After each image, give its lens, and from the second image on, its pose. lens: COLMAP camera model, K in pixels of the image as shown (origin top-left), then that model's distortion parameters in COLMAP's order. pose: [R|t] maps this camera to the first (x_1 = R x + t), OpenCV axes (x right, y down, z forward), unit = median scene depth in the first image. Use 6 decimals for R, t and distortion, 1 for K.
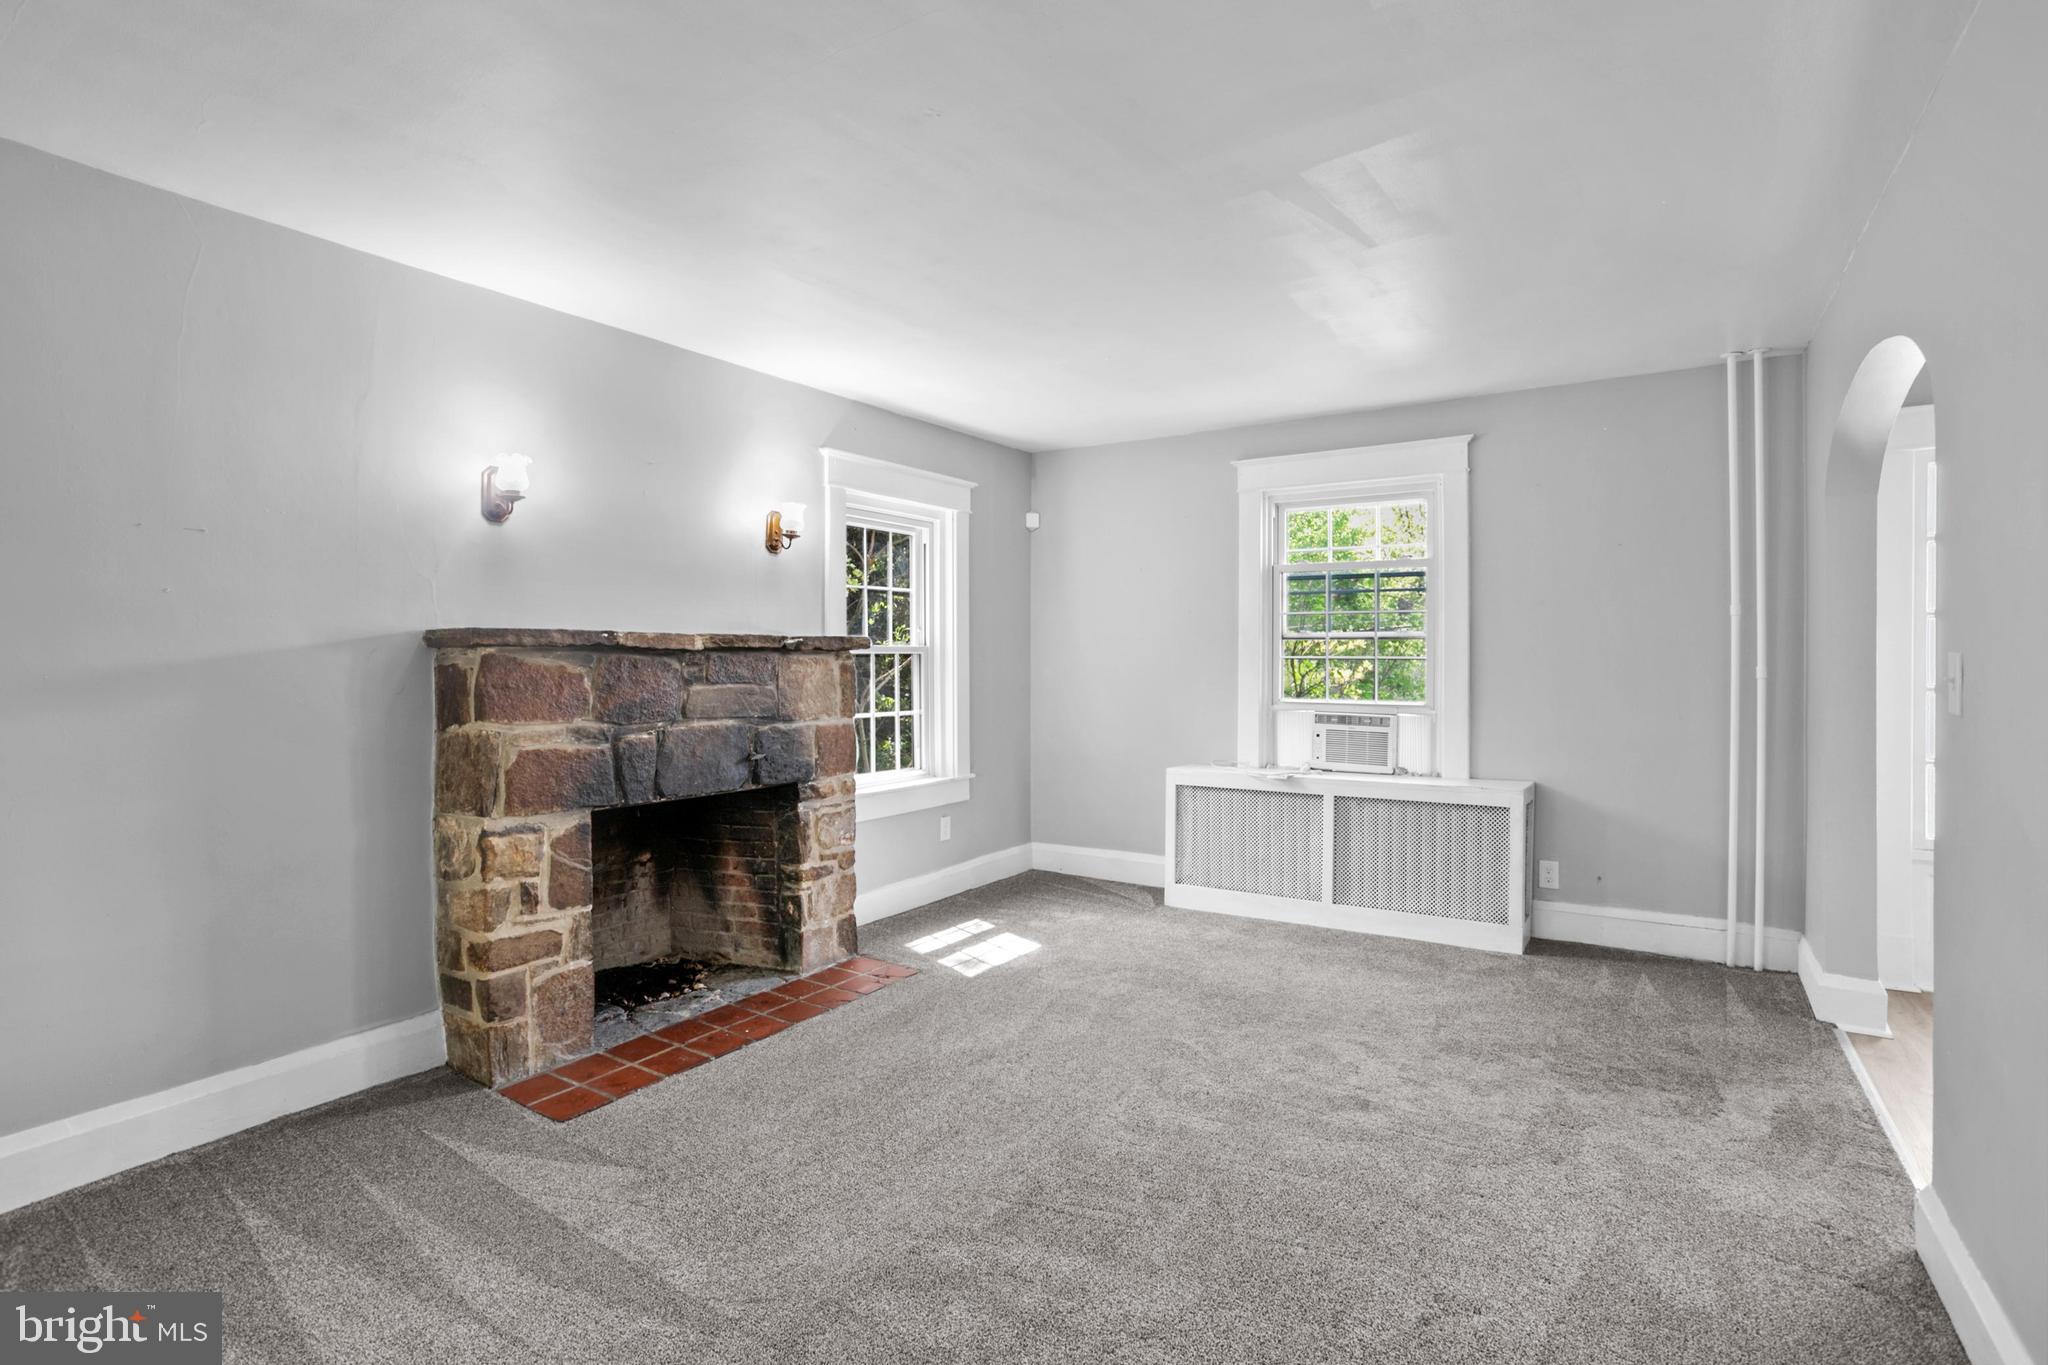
lens RADIAL K [[987.0, 0, 1019.1], [0, 987.0, 666.8], [0, 0, 1]] dist [-0.058750, 0.036383]
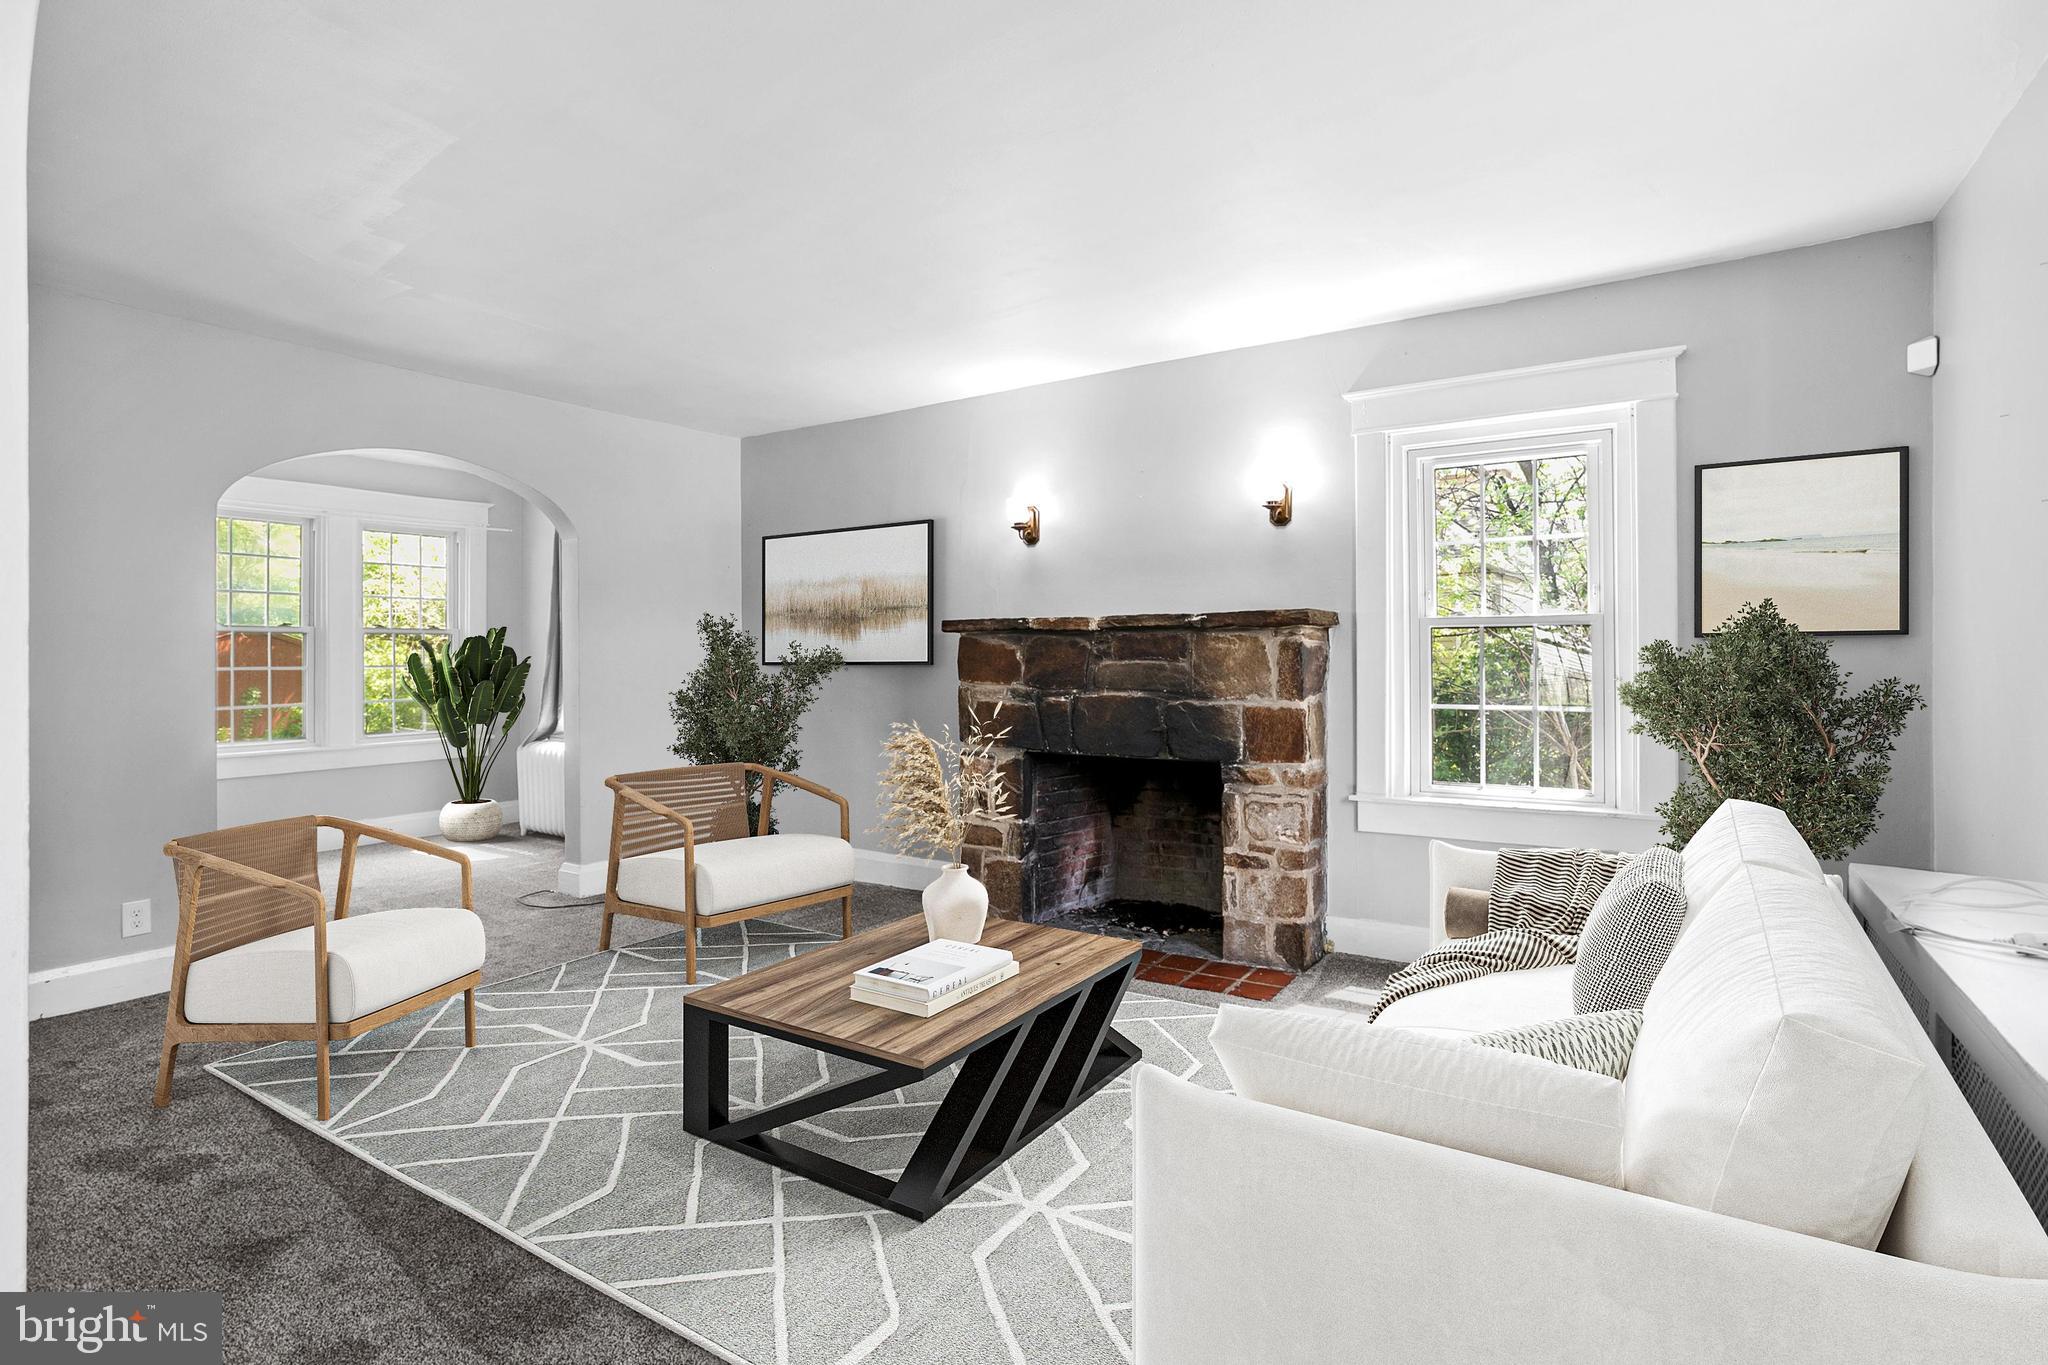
lens RADIAL K [[998.7, 0, 1015.4], [0, 998.7, 647.7], [0, 0, 1]] dist [-0.061918, 0.037304]
pose [[0.004351, -0.004012, -0.999982, 0.804213], [-0.000322, 0.999992, -0.004014, 0.008028], [0.999990, 0.000339, 0.004350, 0.828421]]
